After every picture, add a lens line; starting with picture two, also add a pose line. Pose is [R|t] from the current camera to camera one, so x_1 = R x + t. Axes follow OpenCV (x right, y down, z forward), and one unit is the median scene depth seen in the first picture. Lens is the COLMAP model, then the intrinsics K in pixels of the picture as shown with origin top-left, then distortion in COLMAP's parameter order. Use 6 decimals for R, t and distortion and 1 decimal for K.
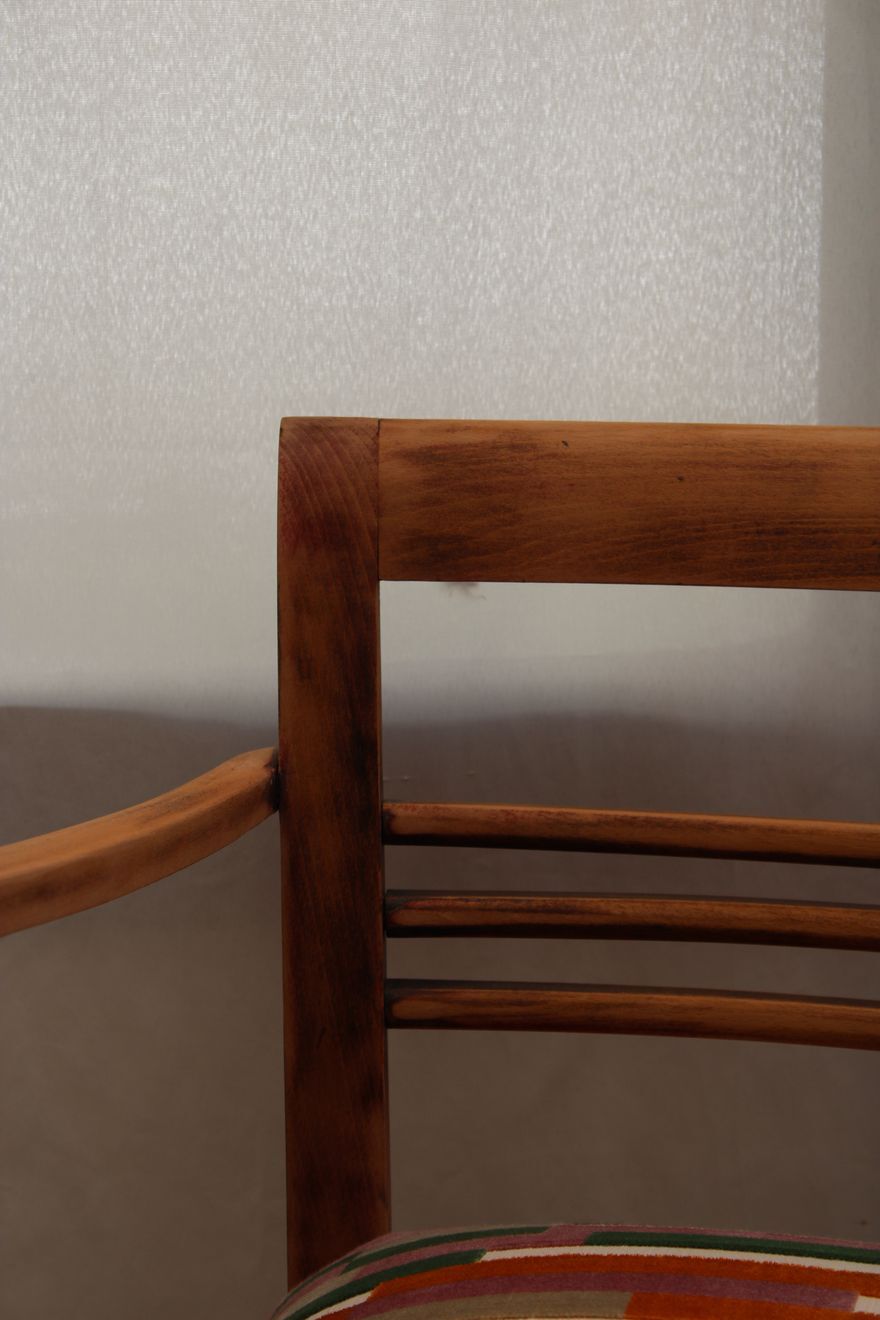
lens RADIAL K [[3107.6, 0, 441.4], [0, 3107.6, 656.6], [0, 0, 1]] dist [0.100652, 0.000000]
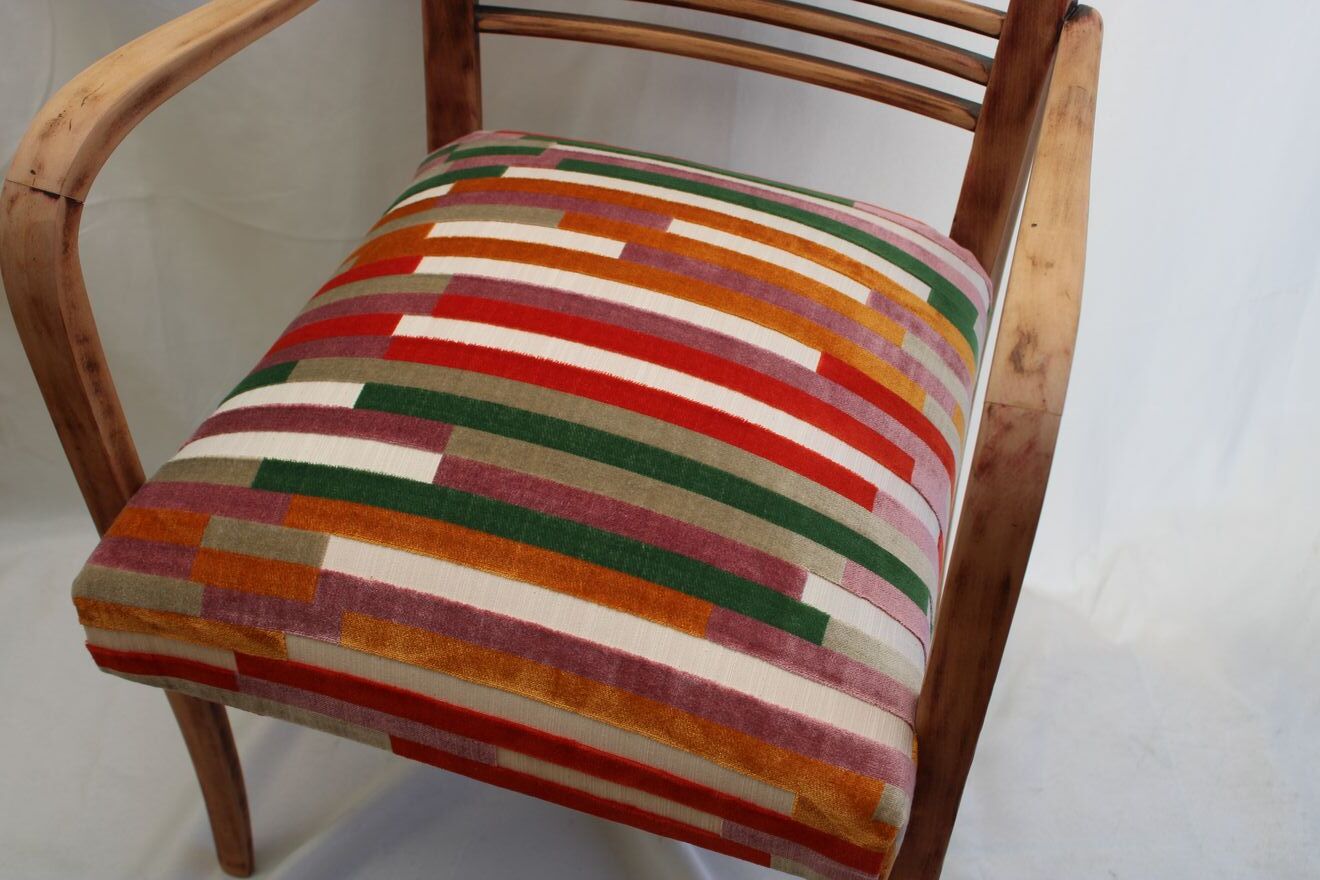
lens RADIAL K [[1655.1, 0, 653.7], [0, 1655.1, 431.5], [0, 0, 1]] dist [-0.073397, 0.000000]
pose [[0.998017, 0.062933, -0.000780, 0.112136], [-0.053616, 0.856633, 0.513133, -0.205874], [0.032961, -0.512074, 0.858309, -0.015152]]
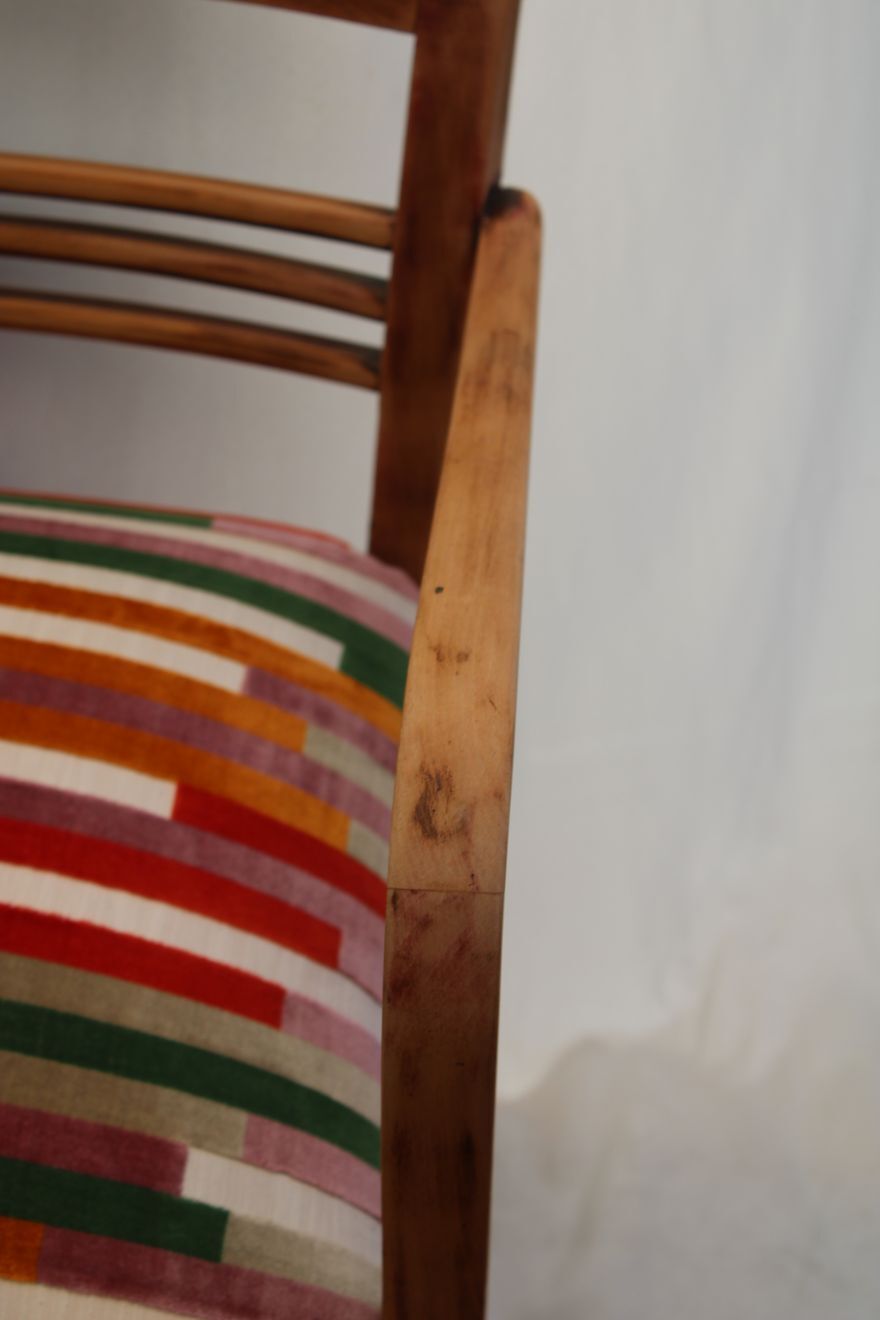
lens RADIAL K [[2686.1, 0, 431.4], [0, 2686.1, 649.8], [0, 0, 1]] dist [0.036374, 0.000000]
pose [[0.987826, -0.074441, 0.136593, 0.162355], [-0.001059, 0.874833, 0.484424, -0.281292], [-0.155557, -0.478671, 0.864104, -0.021271]]
